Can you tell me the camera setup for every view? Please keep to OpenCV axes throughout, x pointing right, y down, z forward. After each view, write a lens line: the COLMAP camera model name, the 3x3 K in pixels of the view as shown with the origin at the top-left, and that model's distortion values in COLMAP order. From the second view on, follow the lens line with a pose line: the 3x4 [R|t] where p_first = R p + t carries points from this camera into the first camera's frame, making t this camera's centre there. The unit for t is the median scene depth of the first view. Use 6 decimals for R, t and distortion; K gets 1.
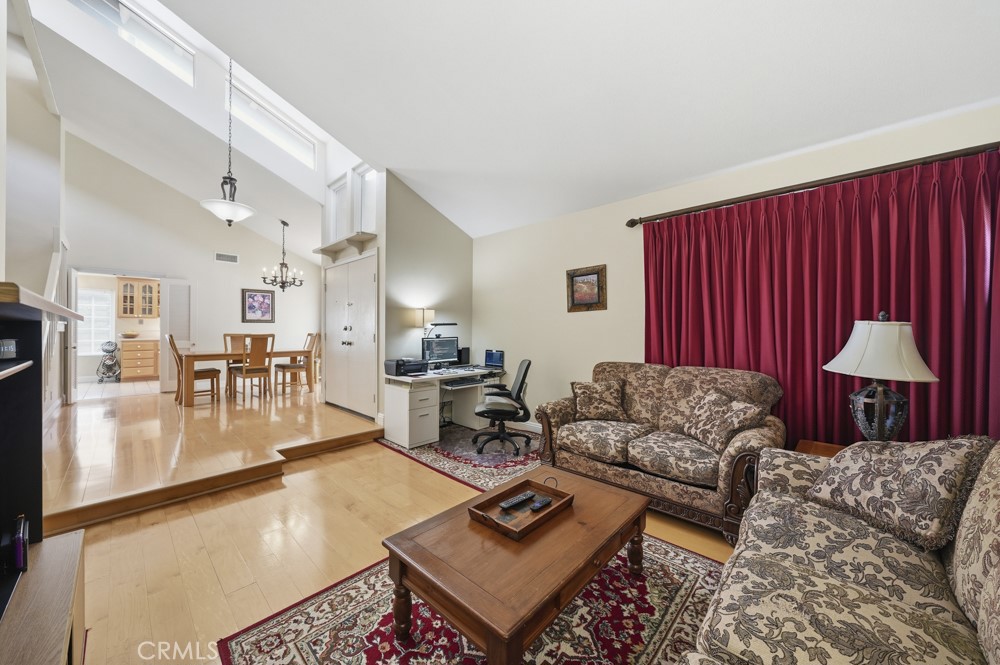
lens RADIAL K [[349.4, 0, 481.0], [0, 349.4, 331.6], [0, 0, 1]] dist [-0.004979, 0.000299]
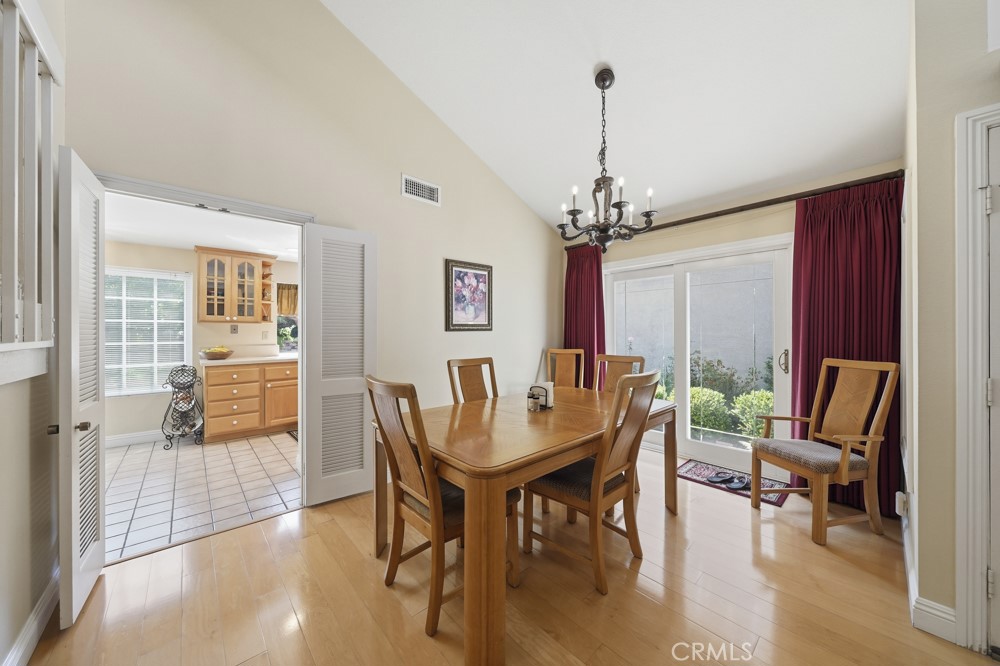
lens RADIAL K [[349.4, 0, 492.6], [0, 349.4, 333.4], [0, 0, 1]] dist [-0.004979, 0.000299]
pose [[0.996523, -0.004457, -0.083203, -0.552135], [0.004202, 0.999986, -0.003236, -0.019570], [0.083216, 0.002875, 0.996527, 0.506270]]
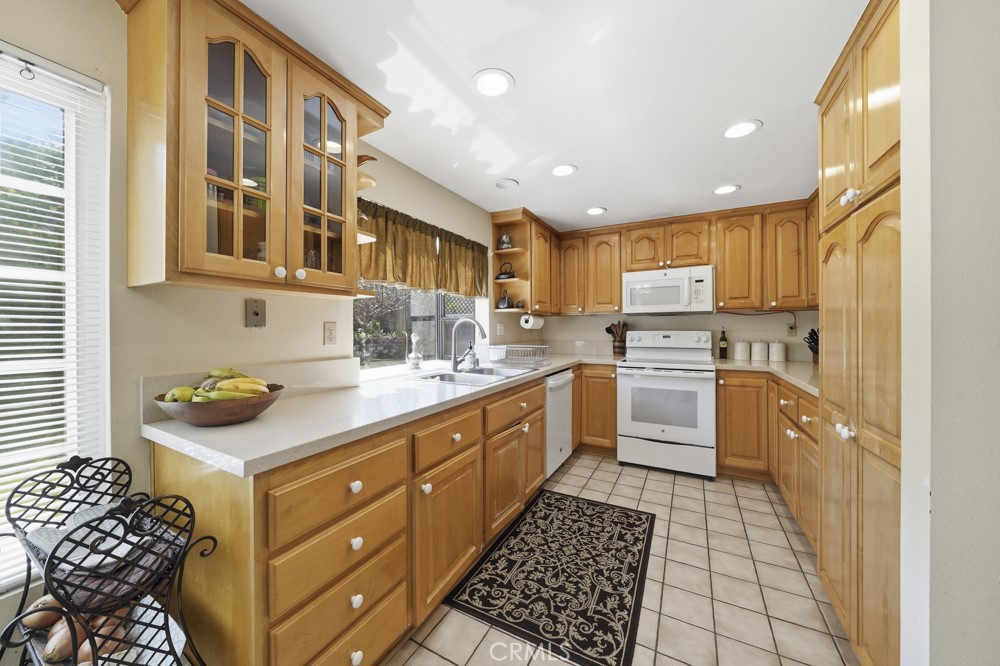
lens RADIAL K [[349.4, 0, 487.6], [0, 349.4, 329.2], [0, 0, 1]] dist [-0.004979, 0.000299]
pose [[0.970762, -0.008238, 0.239901, -0.983596], [0.009436, 0.999948, -0.003845, -0.020131], [-0.239857, 0.005996, 0.970790, 0.865402]]
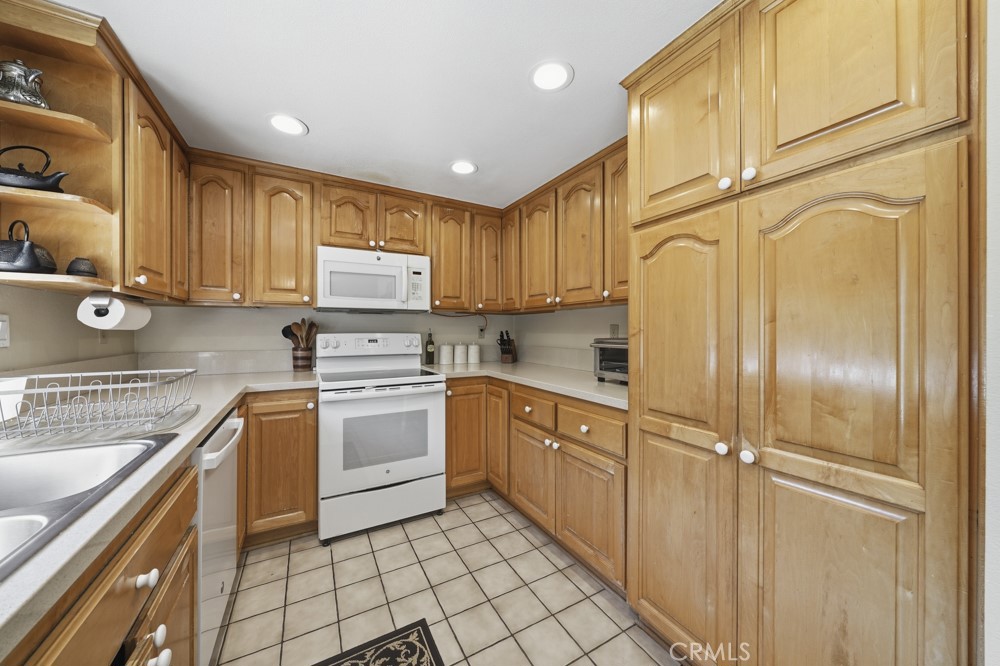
lens RADIAL K [[349.4, 0, 501.0], [0, 349.4, 330.5], [0, 0, 1]] dist [-0.004979, 0.000299]
pose [[0.293793, -0.004393, 0.955859, -0.942009], [0.006286, 0.999977, 0.002663, -0.020424], [-0.955848, 0.005227, 0.293814, 1.032373]]
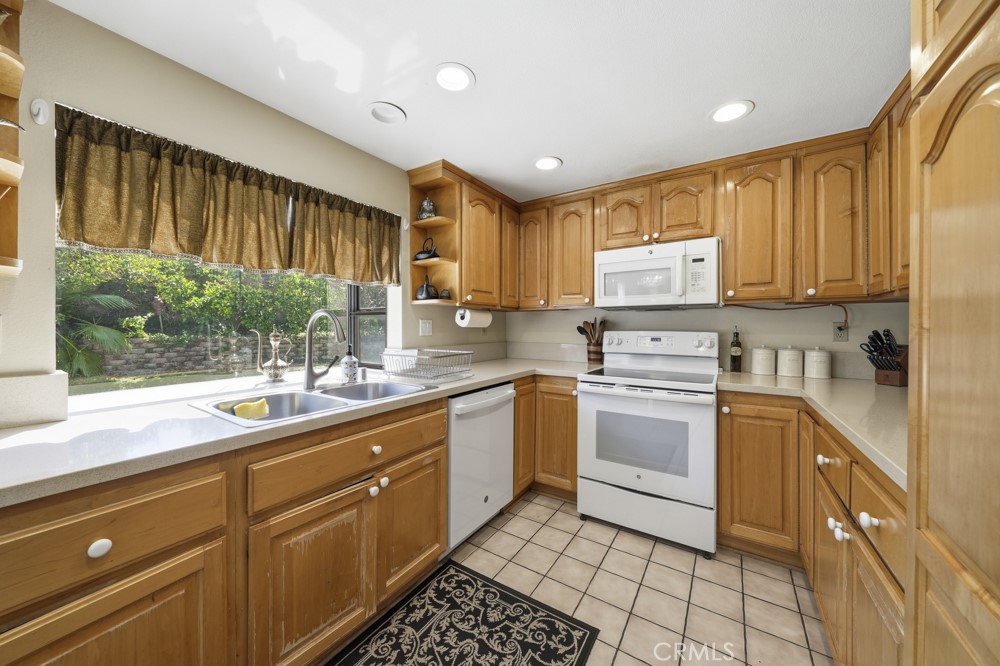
lens RADIAL K [[349.4, 0, 486.7], [0, 349.4, 327.7], [0, 0, 1]] dist [-0.004979, 0.000299]
pose [[0.986535, -0.001629, 0.163542, -0.855379], [0.002092, 0.999994, -0.002654, -0.020370], [-0.163537, 0.002961, 0.986533, 0.954268]]
